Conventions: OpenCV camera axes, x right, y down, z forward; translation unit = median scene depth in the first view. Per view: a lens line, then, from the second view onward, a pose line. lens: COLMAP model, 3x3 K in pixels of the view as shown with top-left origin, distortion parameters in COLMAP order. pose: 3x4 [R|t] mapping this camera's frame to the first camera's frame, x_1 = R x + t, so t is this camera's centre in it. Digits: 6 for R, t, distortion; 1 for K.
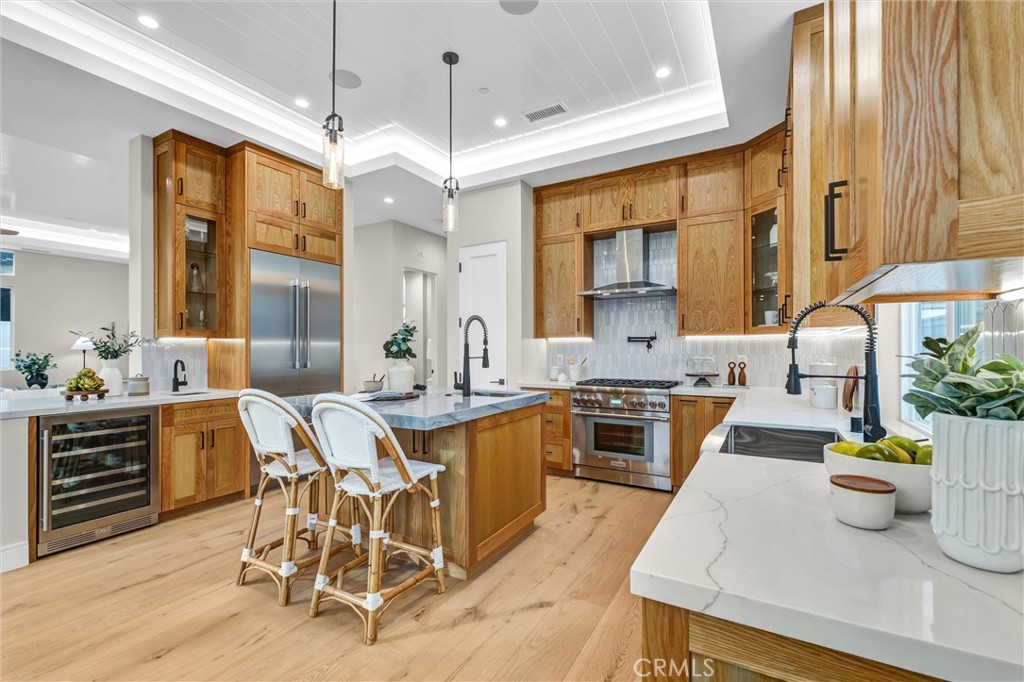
lens RADIAL K [[439.9, 0, 513.3], [0, 439.9, 352.0], [0, 0, 1]] dist [0.000149, -0.000036]
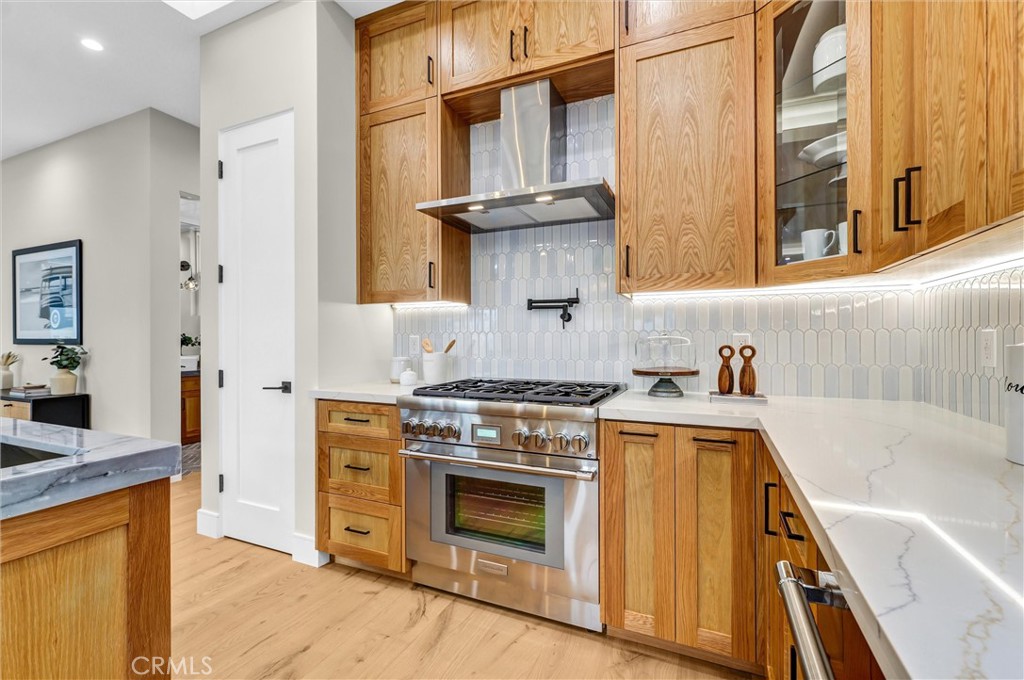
lens RADIAL K [[453.4, 0, 512.0], [0, 453.4, 340.0], [0, 0, 1]] dist [-0.000452, -0.000072]
pose [[0.994189, -0.000715, 0.107649, 0.194915], [0.001135, 0.999992, -0.003841, 0.016826], [-0.107645, 0.003941, 0.994182, 0.491156]]
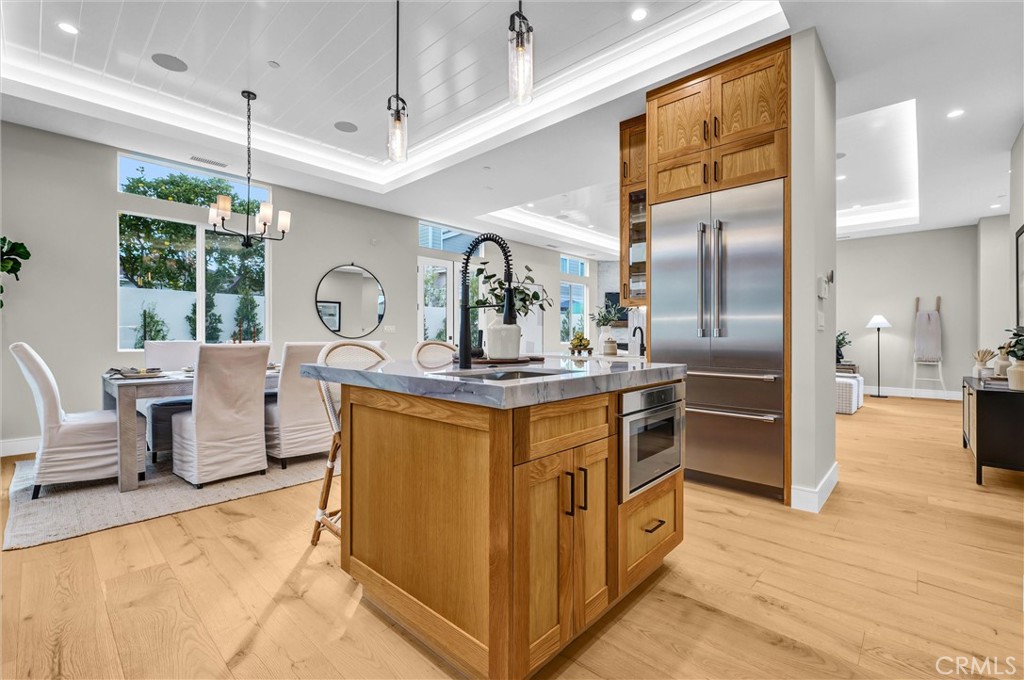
lens RADIAL K [[439.7, 0, 512.0], [0, 439.7, 340.0], [0, 0, 1]] dist [-0.000856, -0.000149]
pose [[-0.212562, 0.008439, -0.977111, 0.377633], [-0.008365, 0.999910, 0.010456, 0.042237], [0.977112, 0.010396, -0.212472, 0.912491]]
